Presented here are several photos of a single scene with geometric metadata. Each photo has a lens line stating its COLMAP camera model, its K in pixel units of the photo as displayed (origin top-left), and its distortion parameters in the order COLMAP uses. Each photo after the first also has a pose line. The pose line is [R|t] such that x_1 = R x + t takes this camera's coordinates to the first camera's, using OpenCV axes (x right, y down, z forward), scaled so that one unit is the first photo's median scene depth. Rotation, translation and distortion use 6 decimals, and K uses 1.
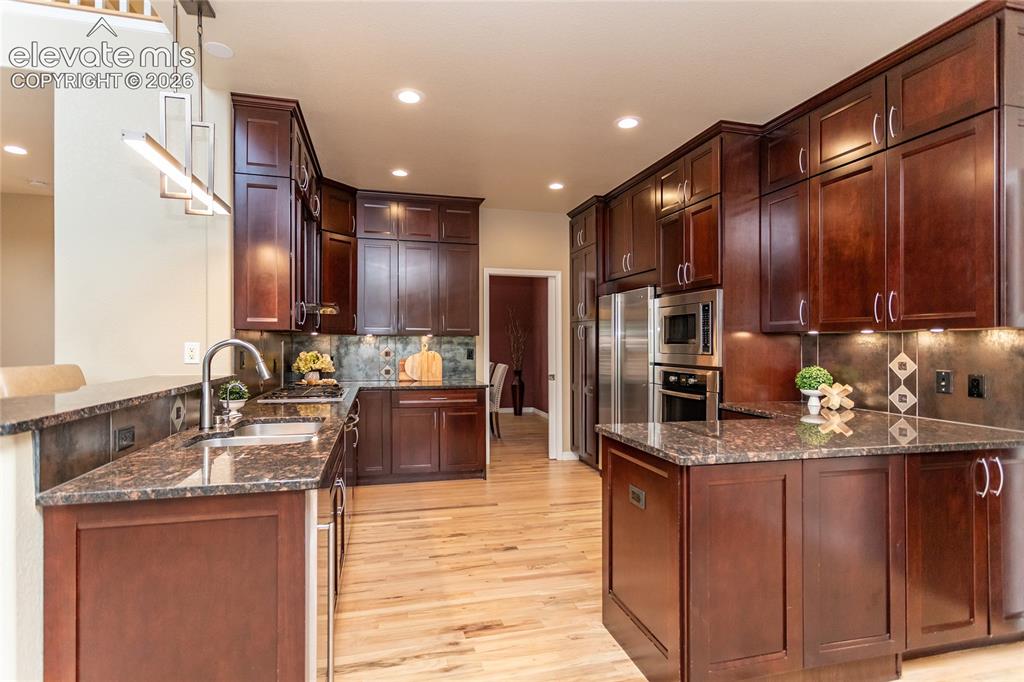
lens RADIAL K [[496.7, 0, 506.7], [0, 496.7, 342.9], [0, 0, 1]] dist [0.001234, 0.000183]
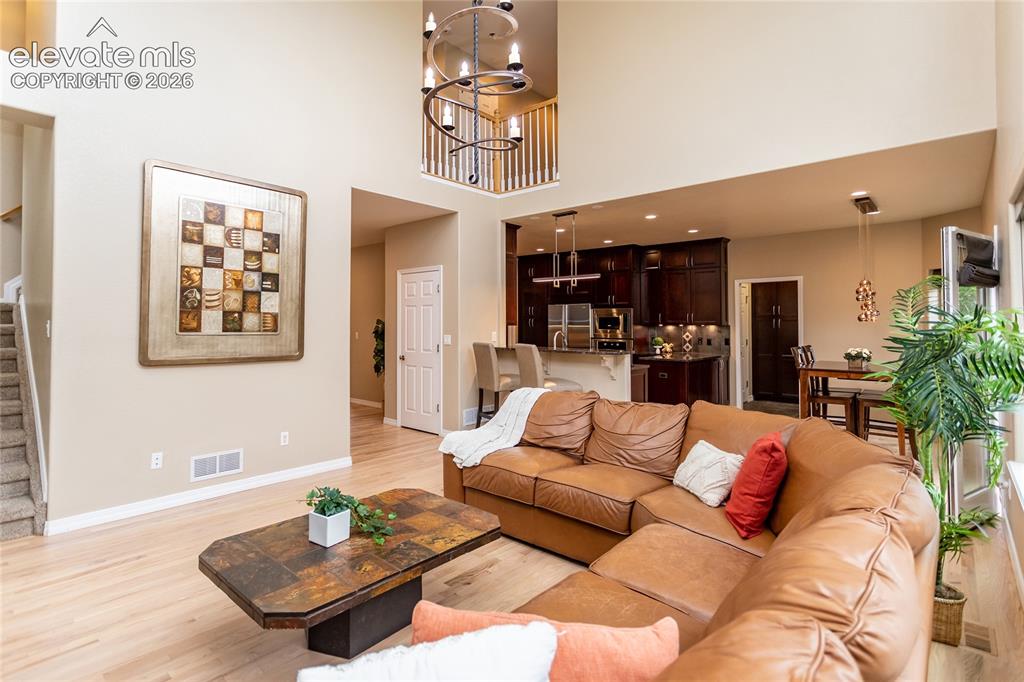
lens RADIAL K [[437.2, 0, 526.1], [0, 437.2, 317.6], [0, 0, 1]] dist [-0.000120, -0.000058]
pose [[0.832787, 0.003476, 0.553583, -1.406000], [0.003984, 0.999917, -0.012272, -0.037613], [-0.553579, 0.012425, 0.832704, -0.637915]]
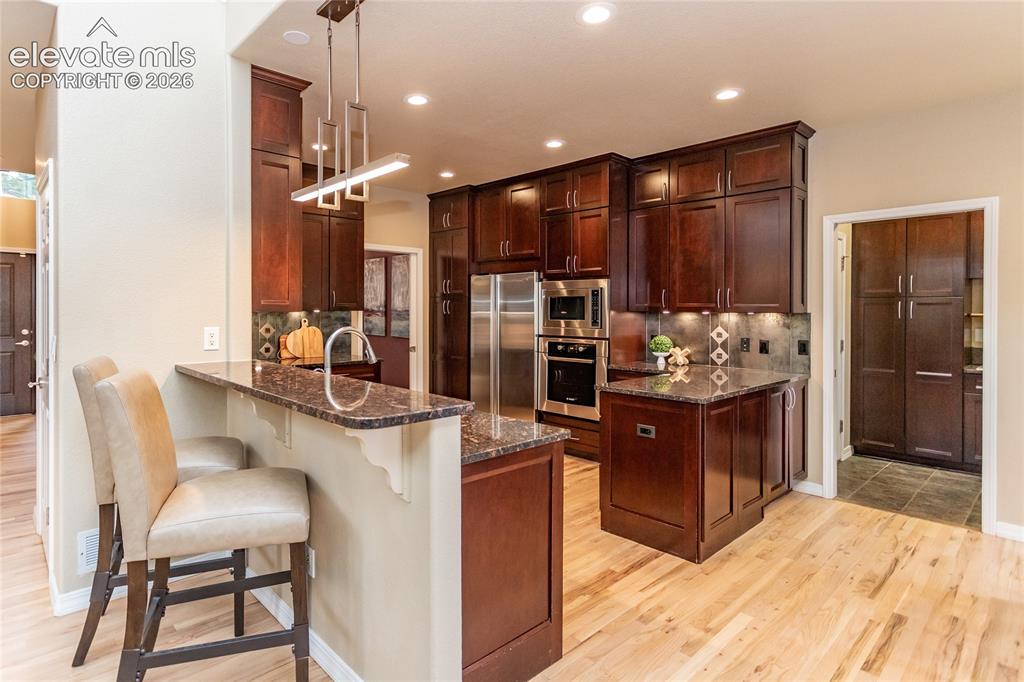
lens RADIAL K [[520.0, 0, 482.7], [0, 520.0, 315.2], [0, 0, 1]] dist [0.001282, 0.000248]
pose [[0.886990, -0.005334, 0.461758, -0.558165], [-0.000415, 0.999924, 0.012348, -0.031830], [-0.461789, -0.011145, 0.886920, -0.085031]]
